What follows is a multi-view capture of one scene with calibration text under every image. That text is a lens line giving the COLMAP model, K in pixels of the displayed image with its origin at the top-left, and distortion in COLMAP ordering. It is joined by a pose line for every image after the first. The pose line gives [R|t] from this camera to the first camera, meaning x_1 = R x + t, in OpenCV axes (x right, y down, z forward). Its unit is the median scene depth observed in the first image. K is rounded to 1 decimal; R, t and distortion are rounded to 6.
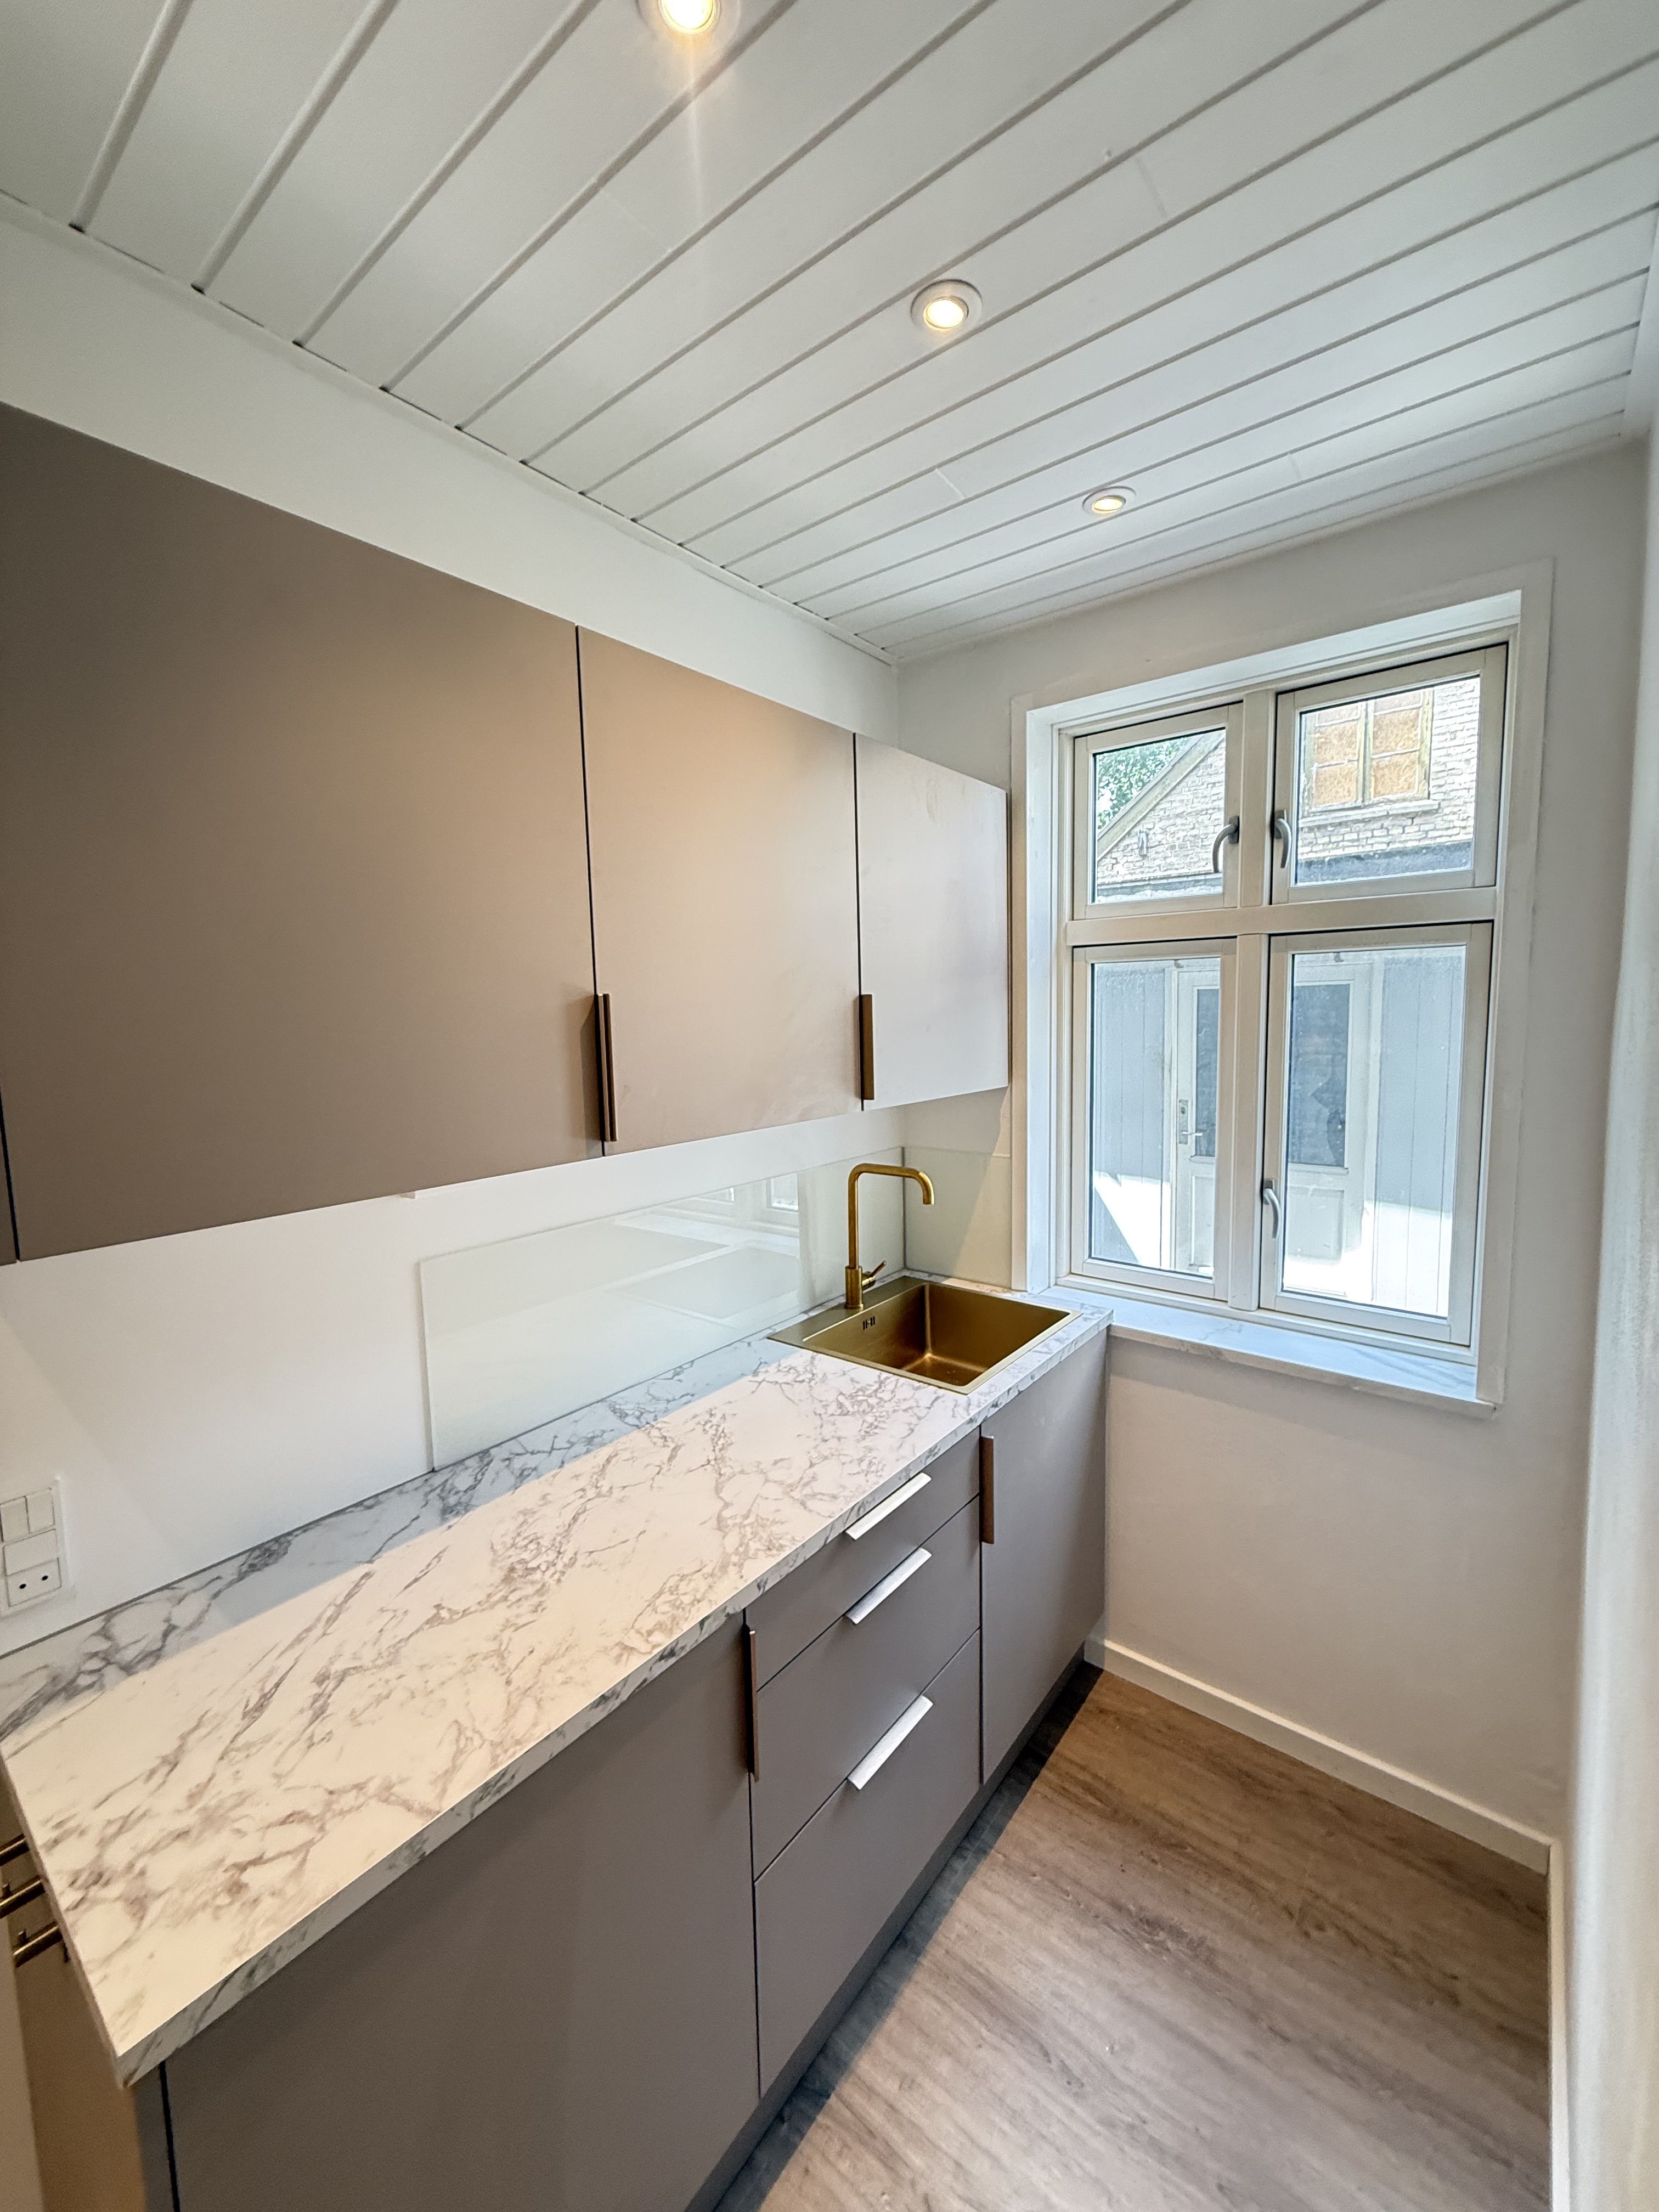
lens RADIAL K [[885.9, 0, 825.5], [0, 885.9, 1103.5], [0, 0, 1]] dist [0.002515, 0.000293]
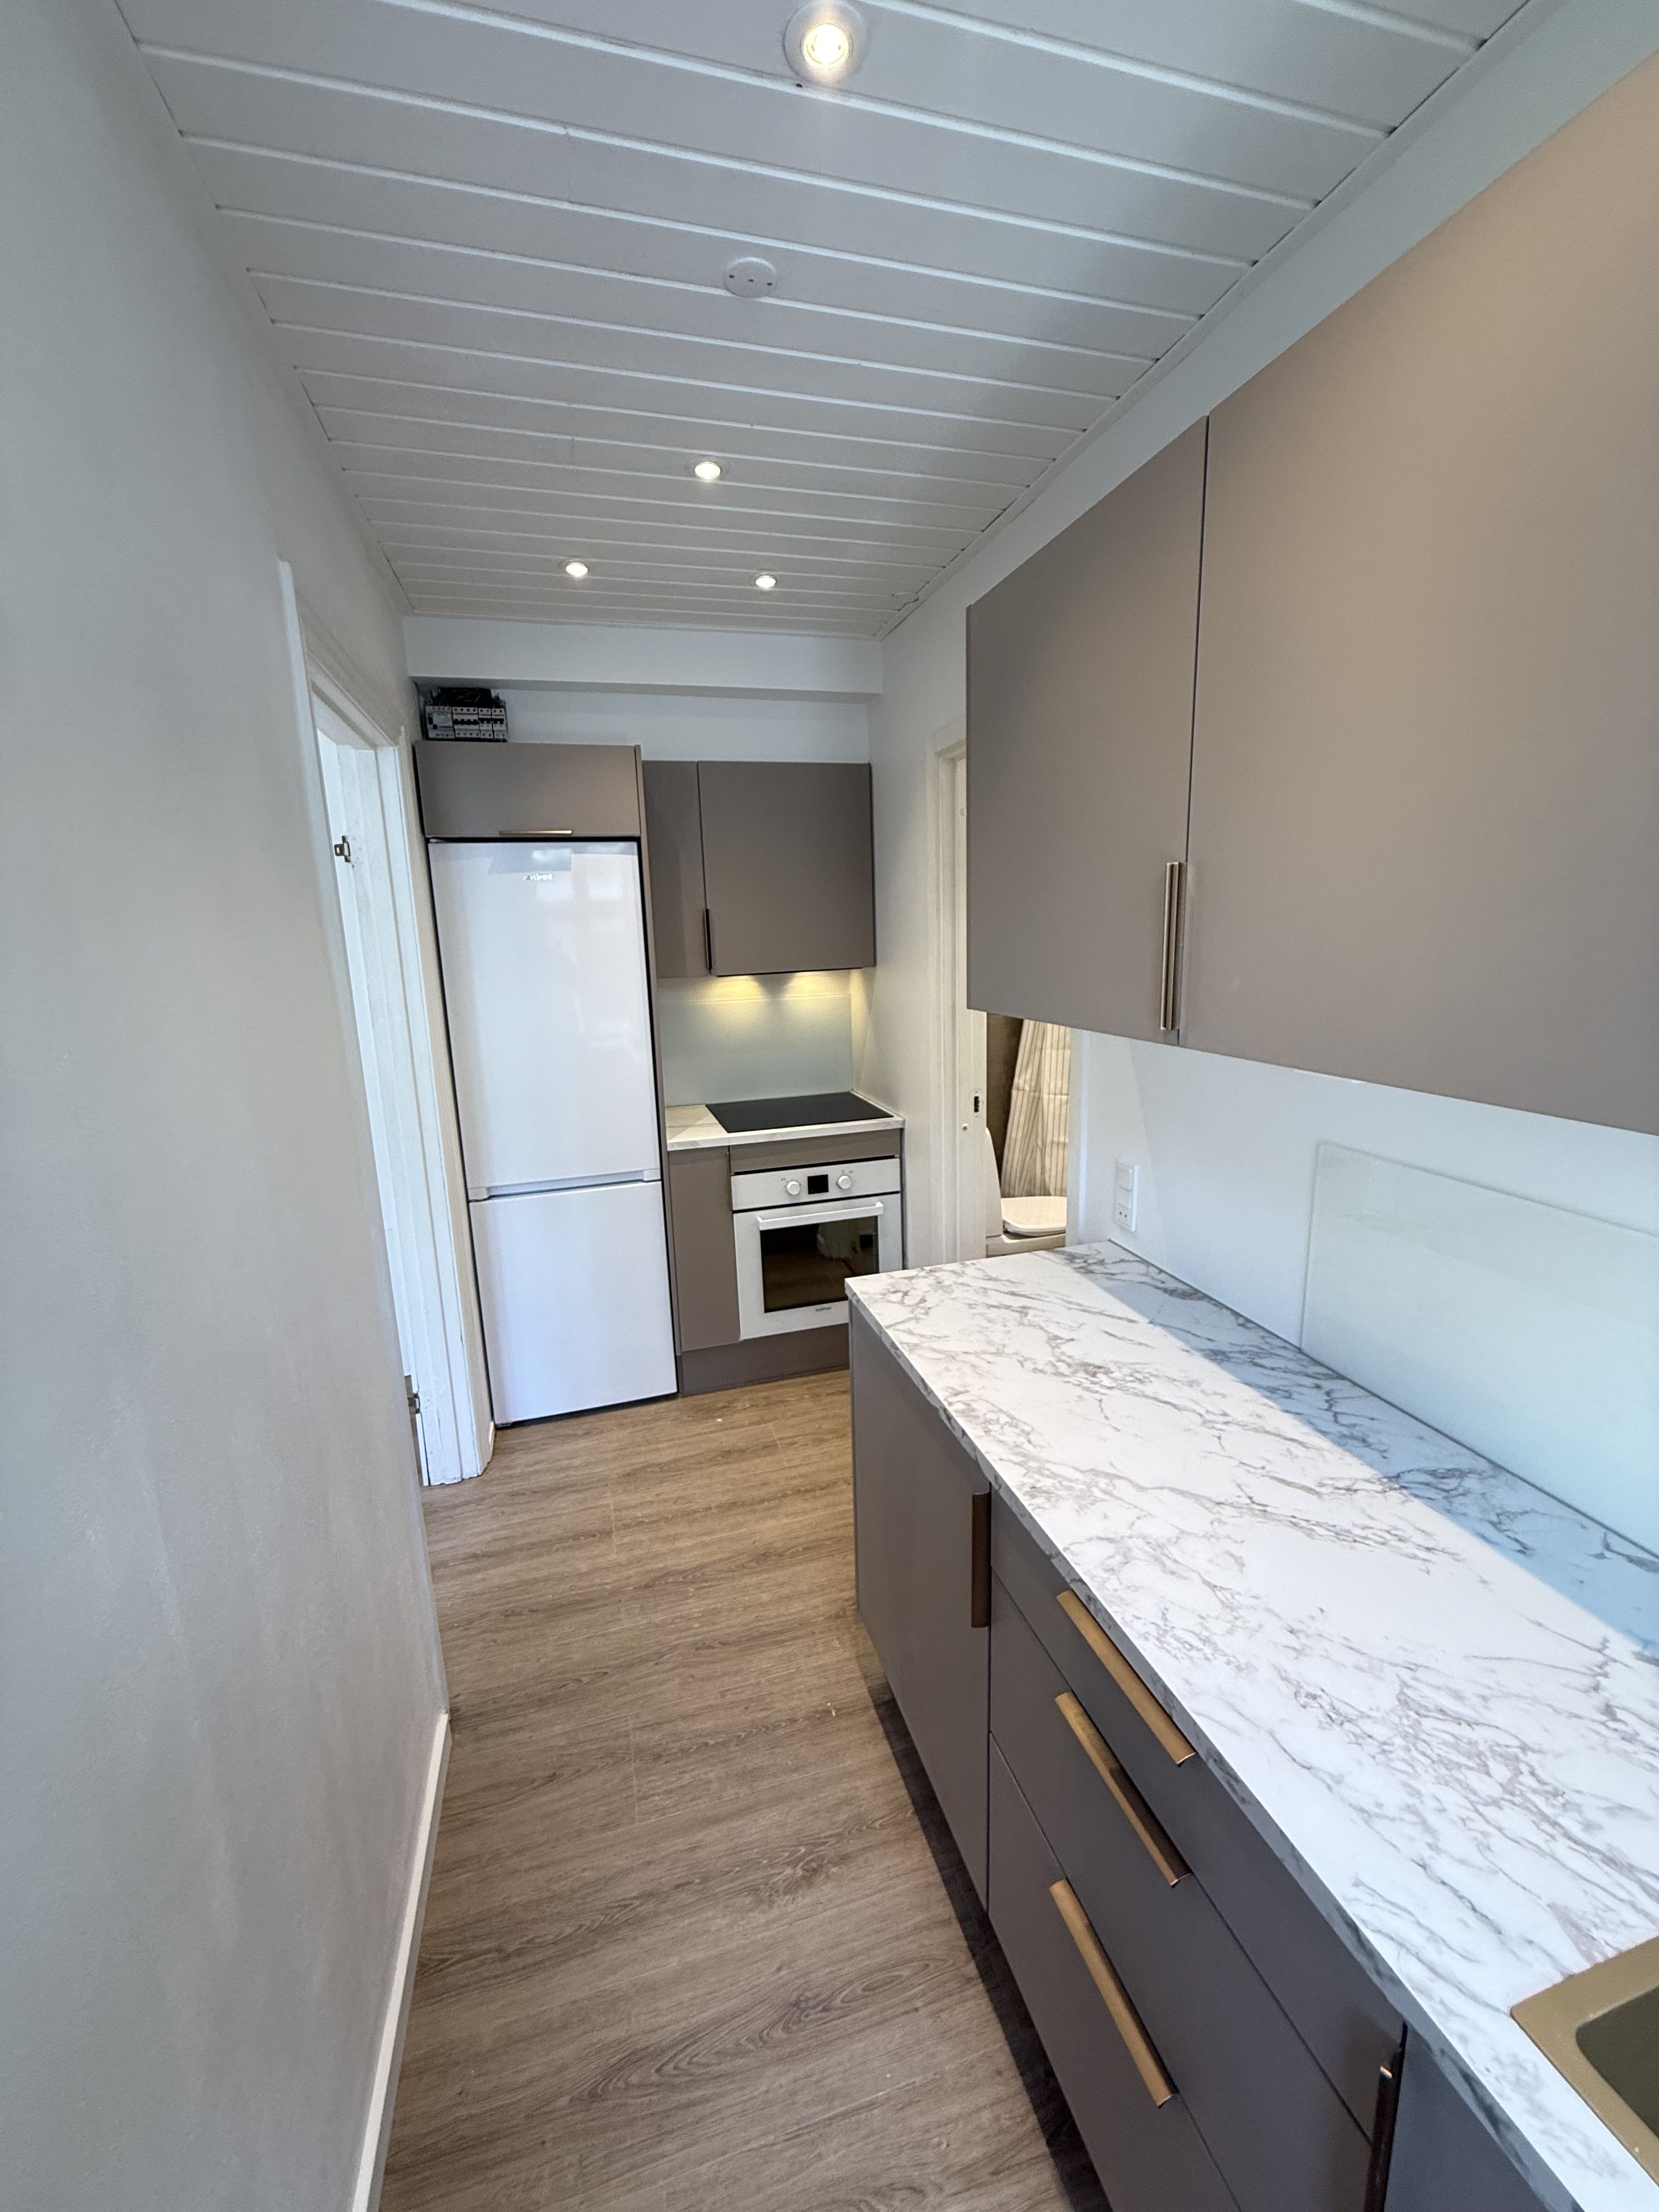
lens RADIAL K [[885.9, 0, 830.4], [0, 885.9, 1099.7], [0, 0, 1]] dist [0.002515, 0.000293]
pose [[-0.578153, 0.196027, -0.792031, 0.675243], [-0.043118, 0.962014, 0.269572, -0.114790], [0.814789, 0.190005, -0.547739, 1.203807]]
